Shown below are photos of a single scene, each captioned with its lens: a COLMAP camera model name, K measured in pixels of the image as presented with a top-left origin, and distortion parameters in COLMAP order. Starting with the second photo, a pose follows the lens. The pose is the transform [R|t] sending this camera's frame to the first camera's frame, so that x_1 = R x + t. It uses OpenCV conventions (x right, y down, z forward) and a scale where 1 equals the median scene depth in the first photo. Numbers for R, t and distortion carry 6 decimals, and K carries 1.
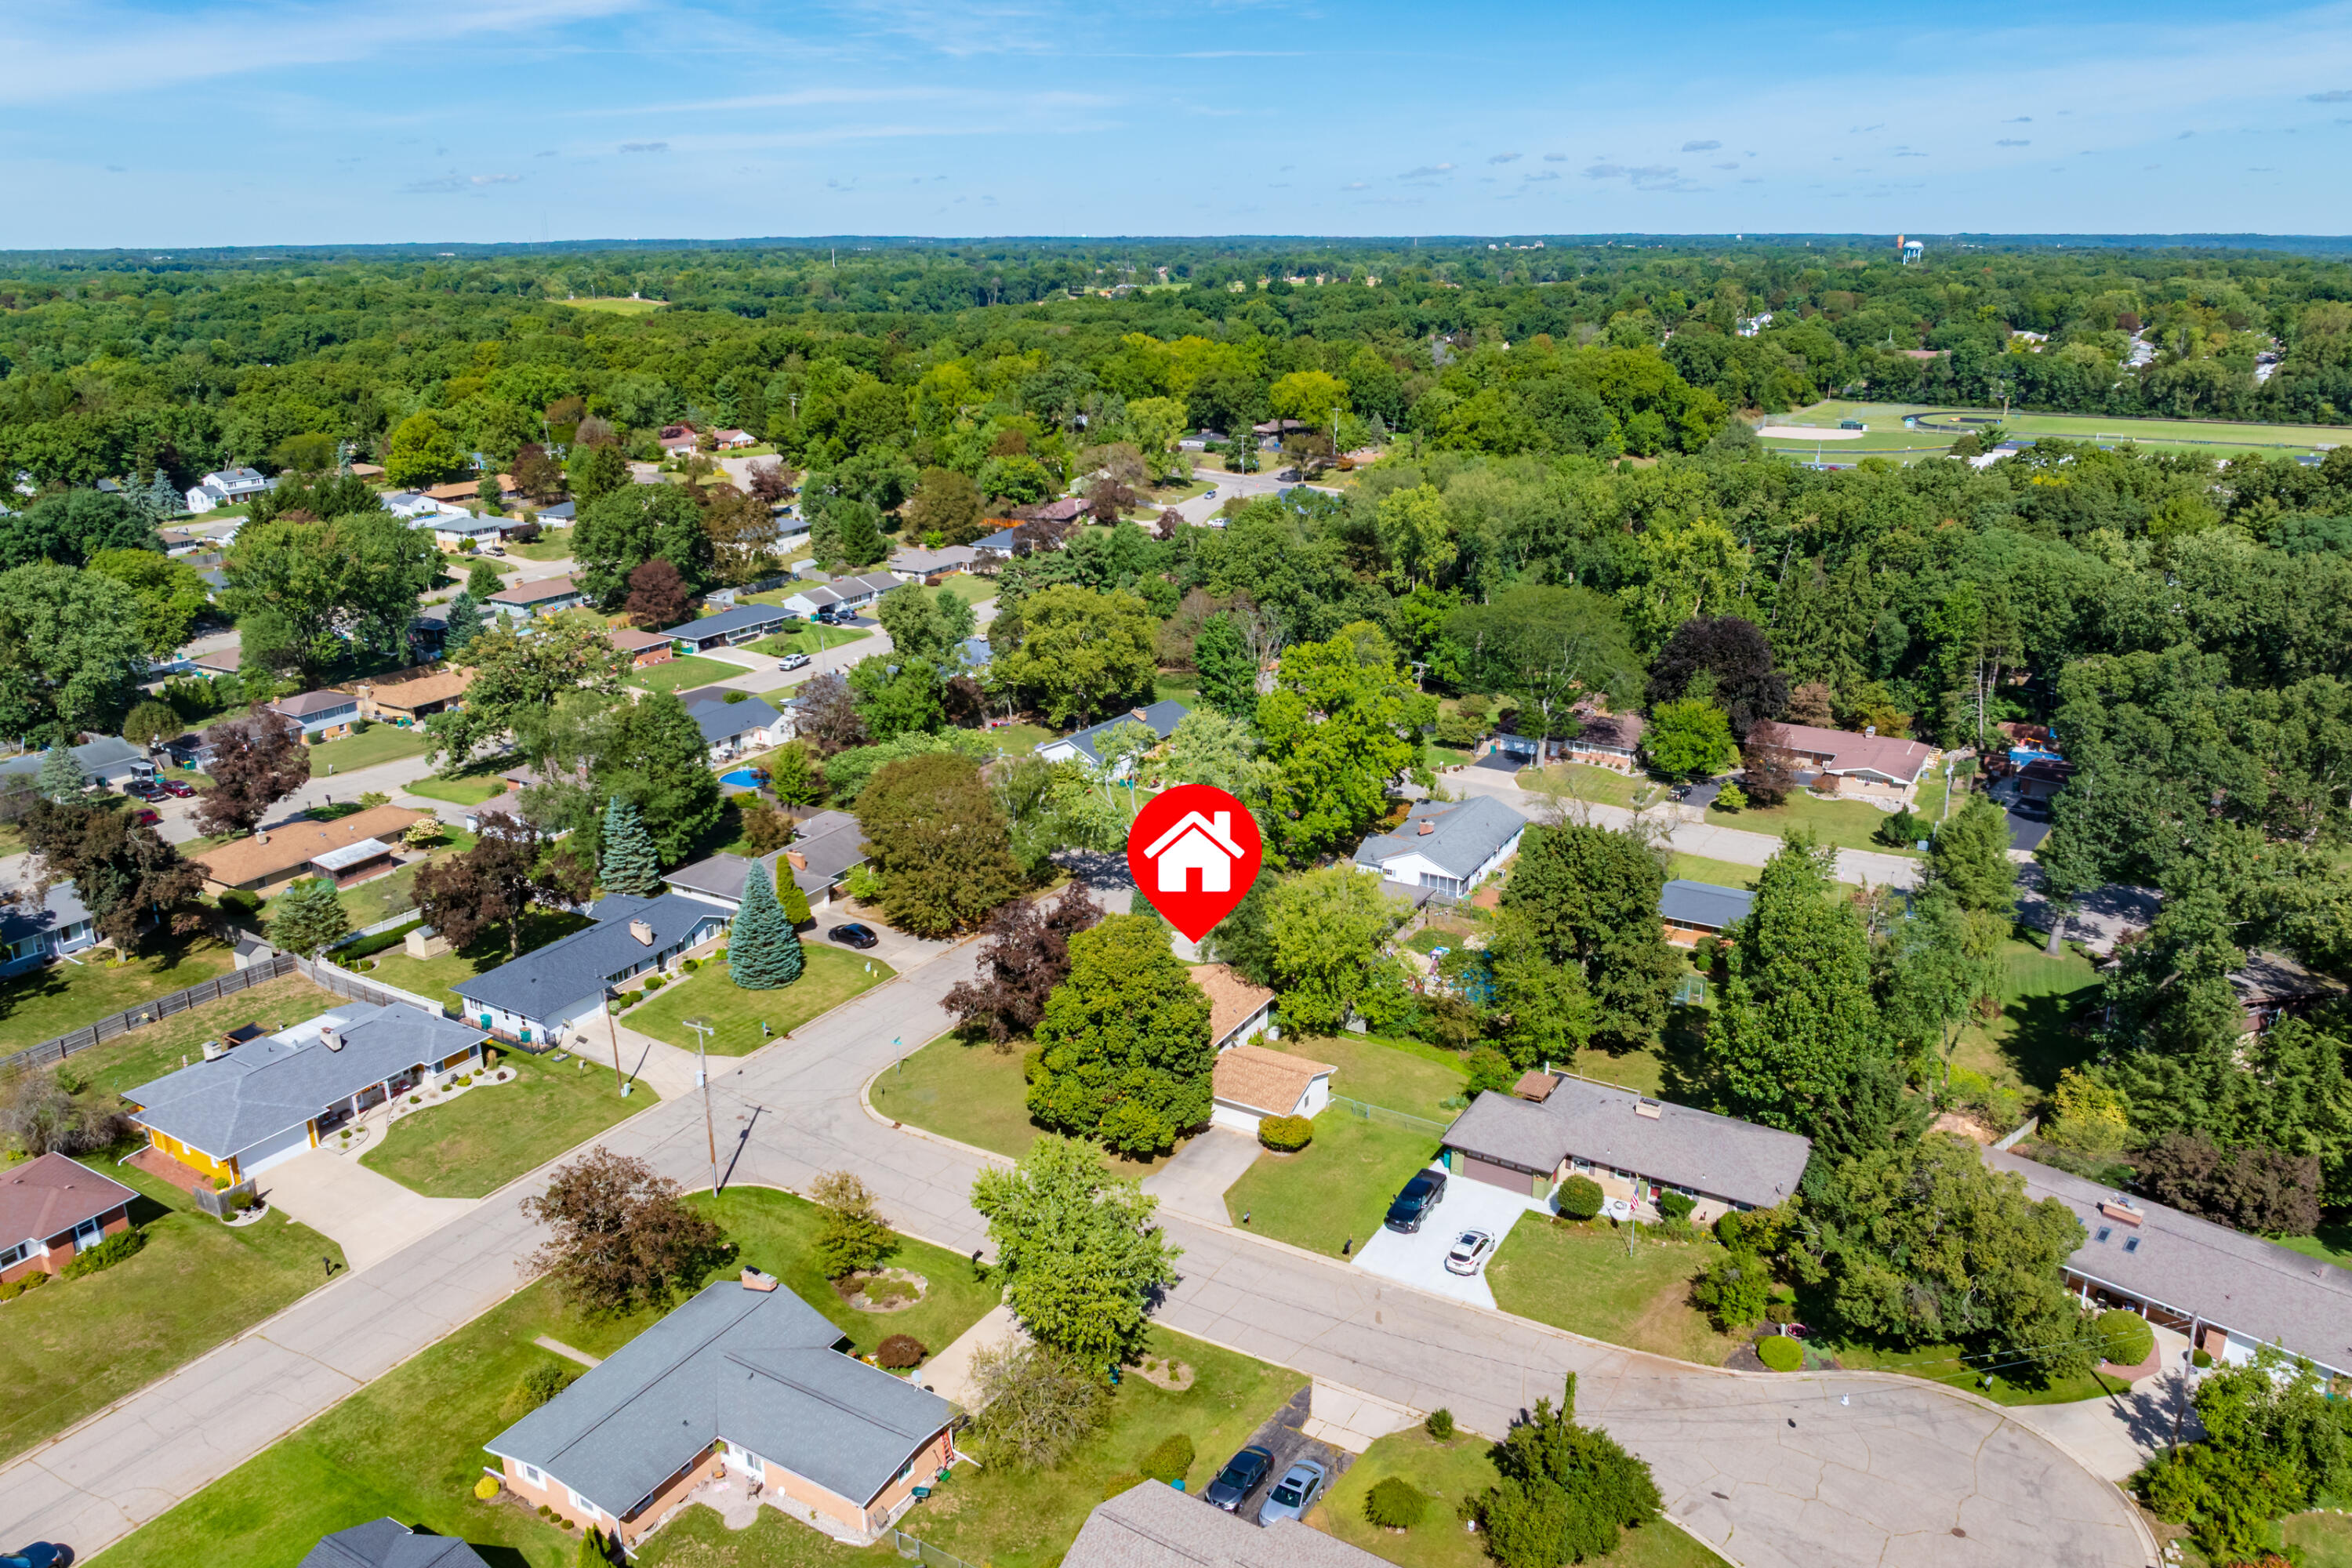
lens RADIAL K [[1638.8, 0, 1186.4], [0, 1638.8, 830.0], [0, 0, 1]] dist [-0.025253, 0.010425]
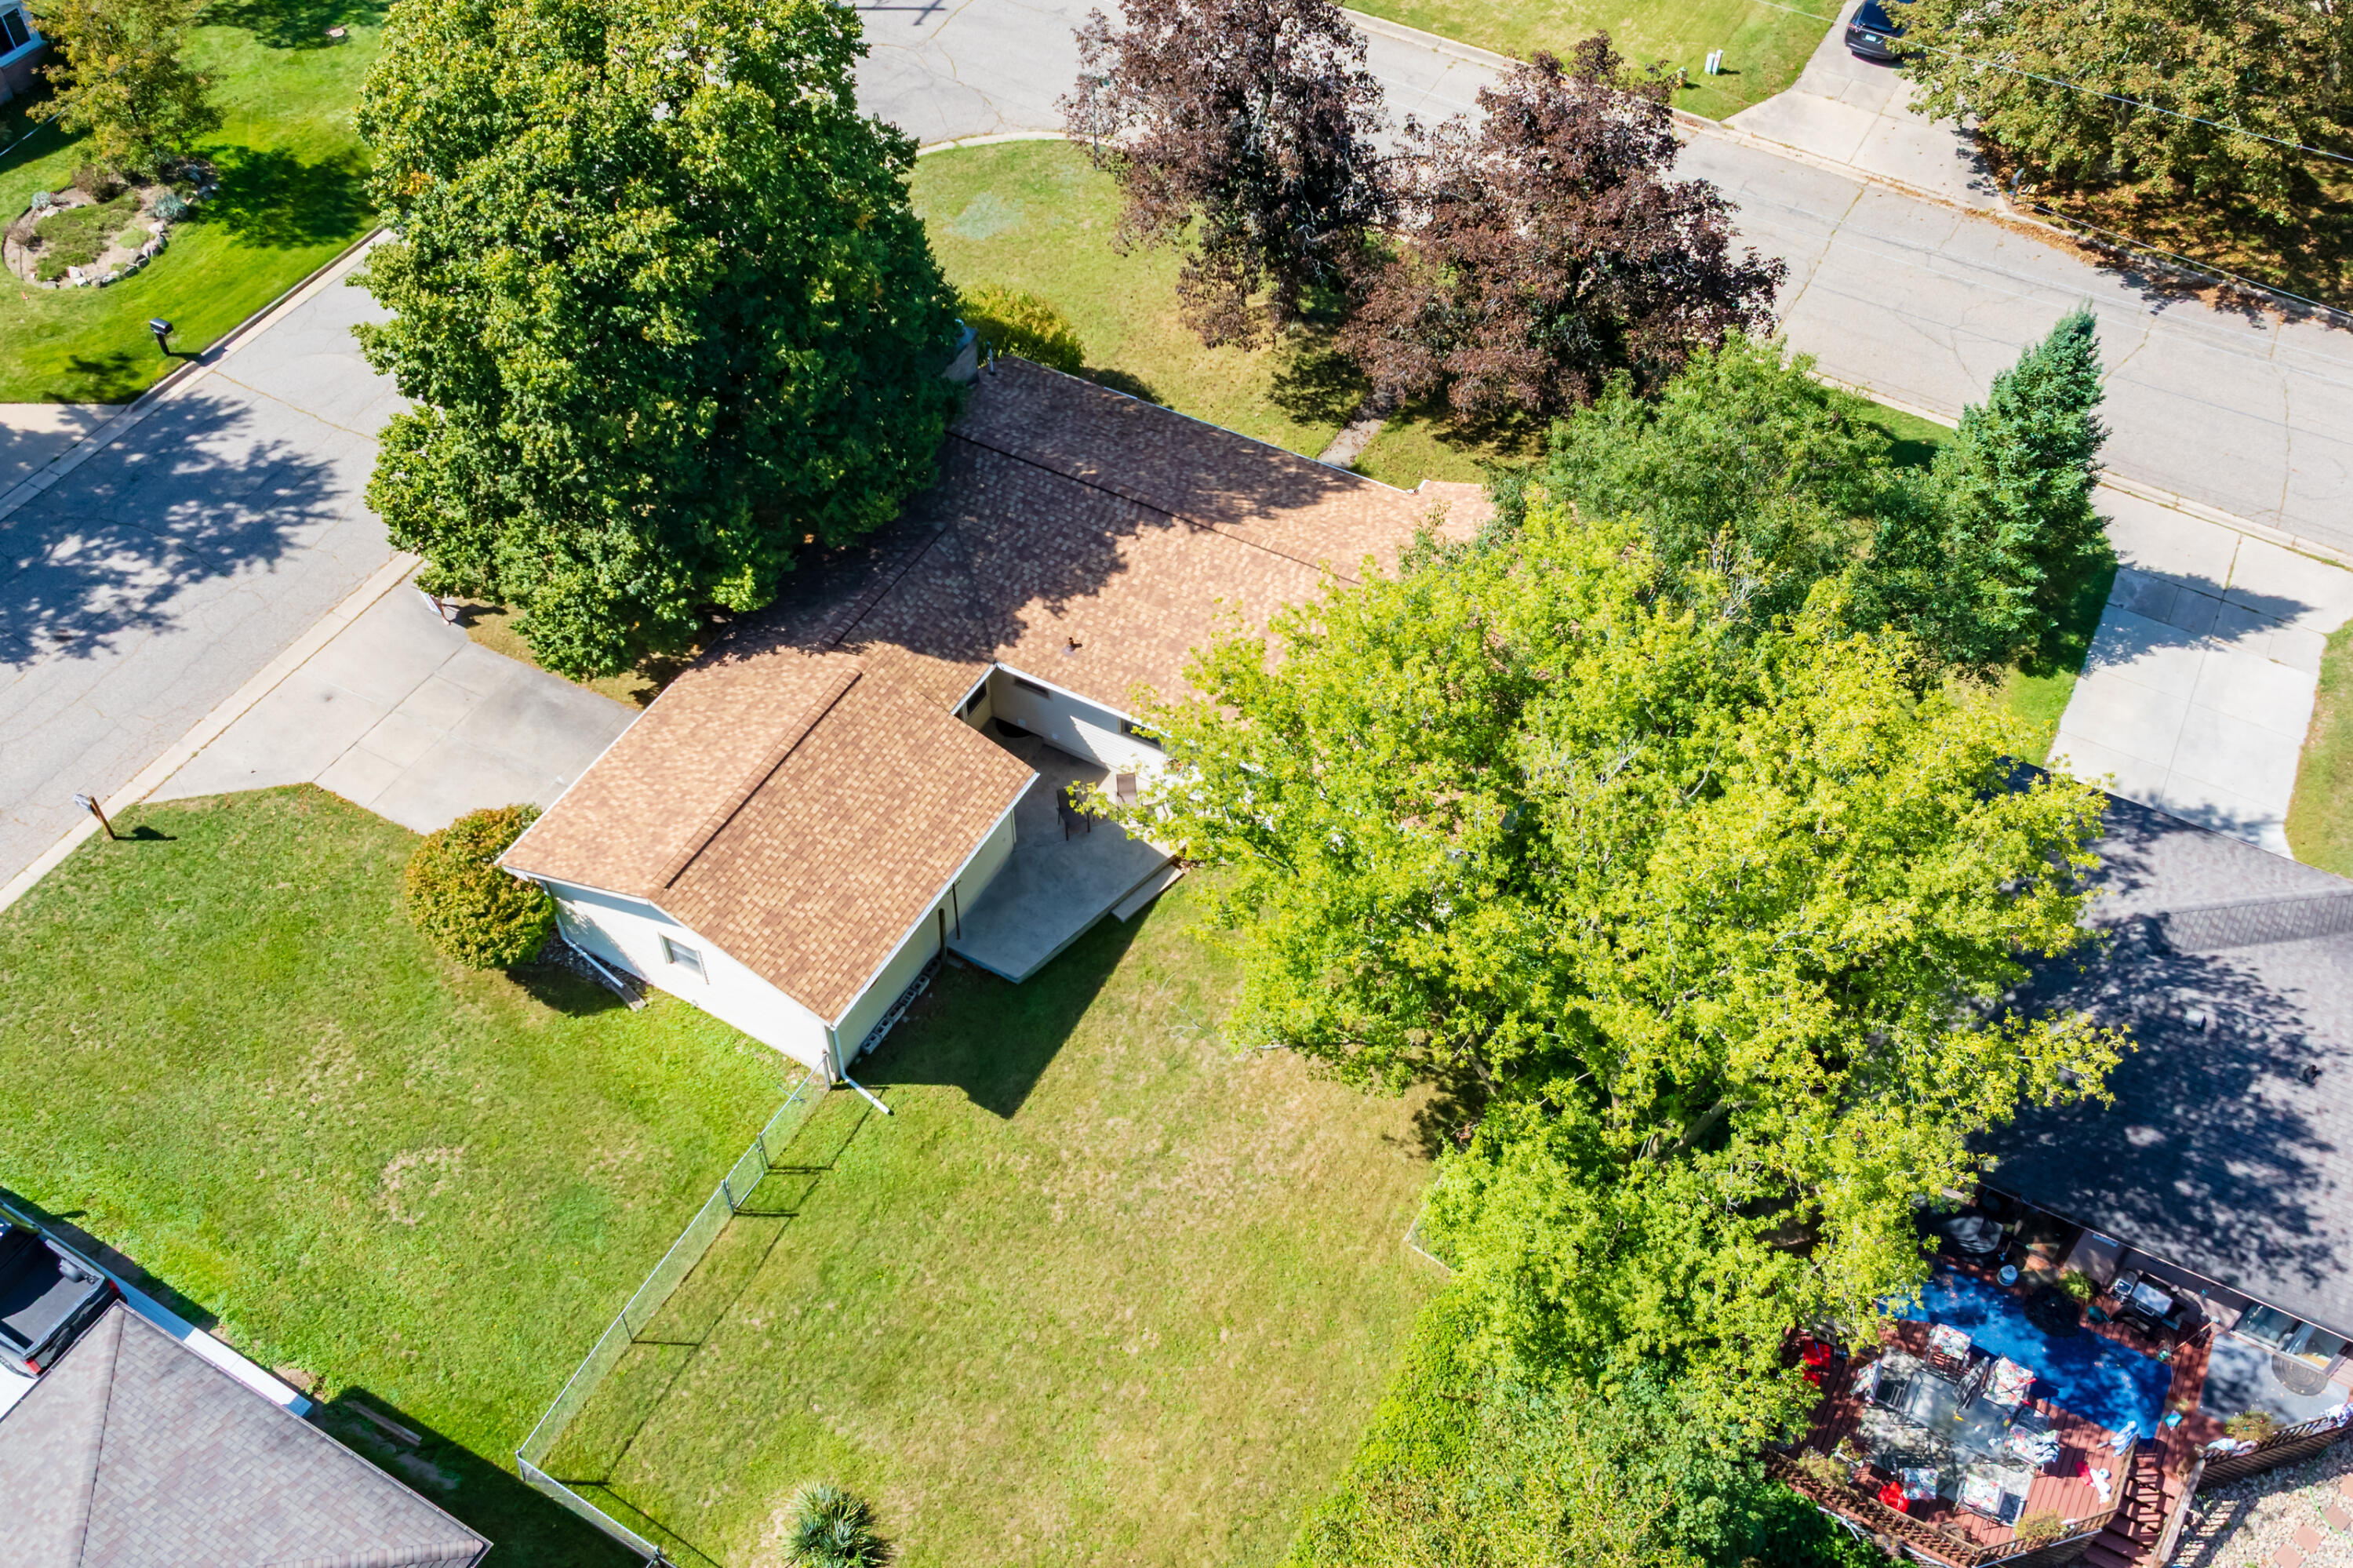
lens RADIAL K [[2214.7, 0, 1183.6], [0, 2214.7, 741.8], [0, 0, 1]] dist [-0.016416, -0.008677]
pose [[0.023656, 0.738927, -0.673371, 0.218959], [-0.341035, 0.639121, 0.689362, -0.104667], [0.939753, 0.213335, 0.267119, 0.704911]]
